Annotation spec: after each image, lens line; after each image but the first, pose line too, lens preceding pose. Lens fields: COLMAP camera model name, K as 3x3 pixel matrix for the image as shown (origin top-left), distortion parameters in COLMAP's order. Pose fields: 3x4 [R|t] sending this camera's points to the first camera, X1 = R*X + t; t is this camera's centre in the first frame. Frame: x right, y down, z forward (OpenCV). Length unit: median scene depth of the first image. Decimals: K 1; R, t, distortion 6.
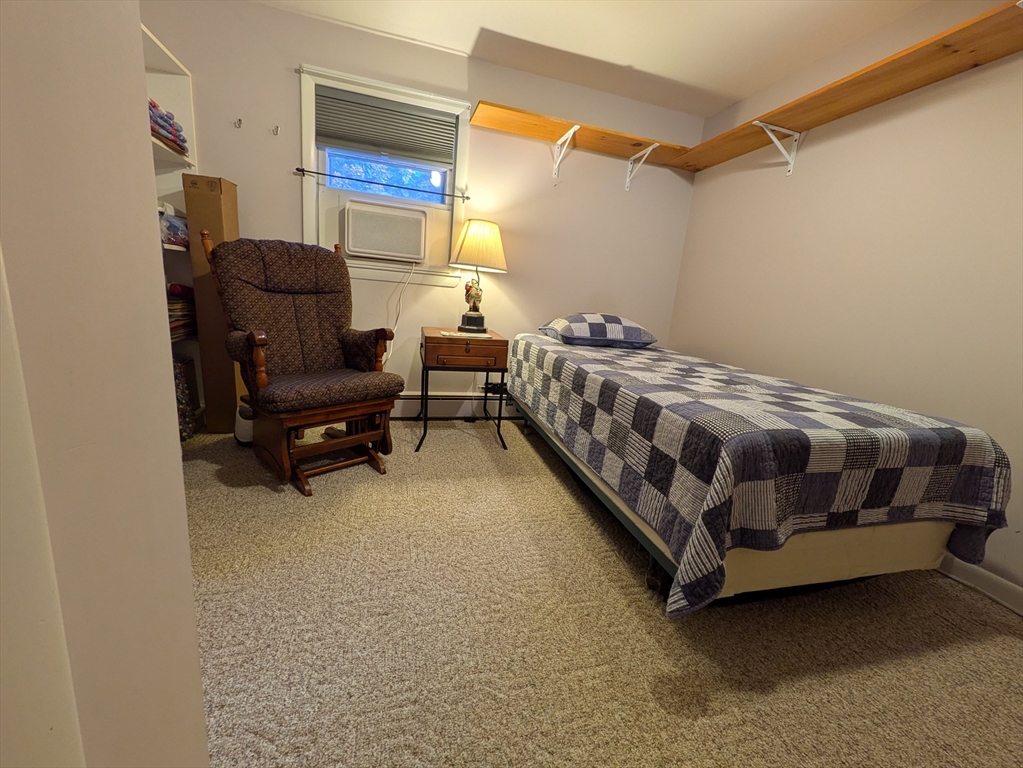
lens RADIAL K [[404.7, 0, 511.5], [0, 404.7, 384.0], [0, 0, 1]] dist [-0.000644, -0.000063]
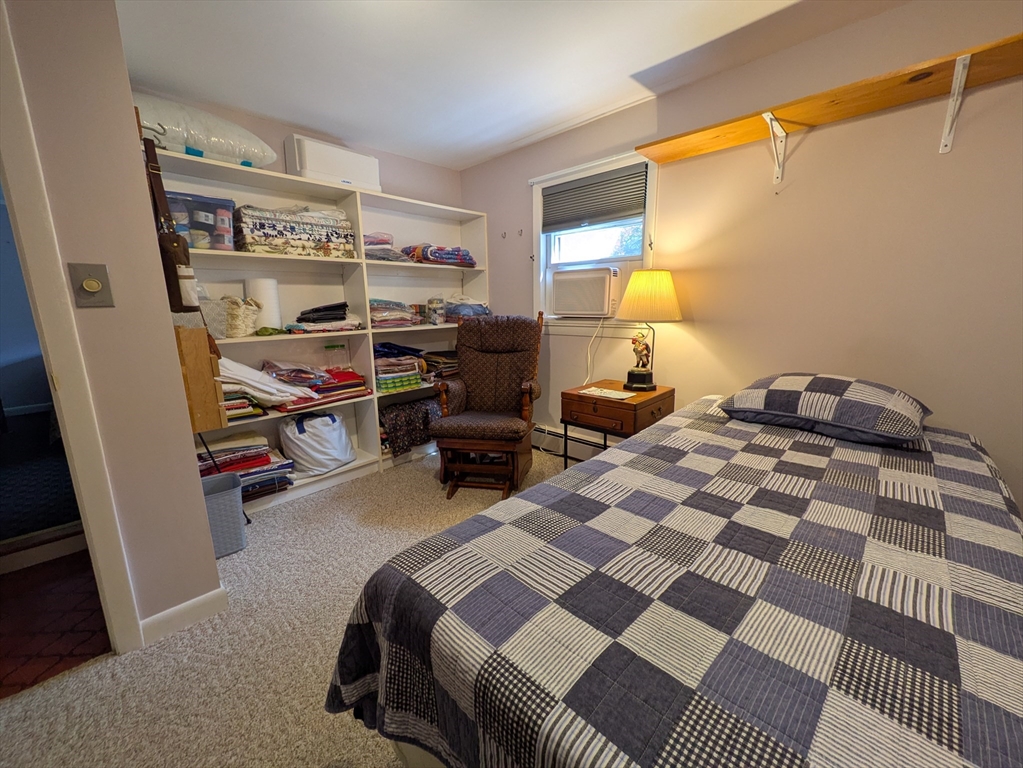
lens RADIAL K [[404.7, 0, 511.5], [0, 404.7, 384.0], [0, 0, 1]] dist [-0.000644, -0.000063]
pose [[0.502144, 0.073336, -0.861669, 0.560232], [-0.125335, 0.992049, 0.011393, -0.117251], [0.855654, 0.102276, 0.507343, 0.298033]]
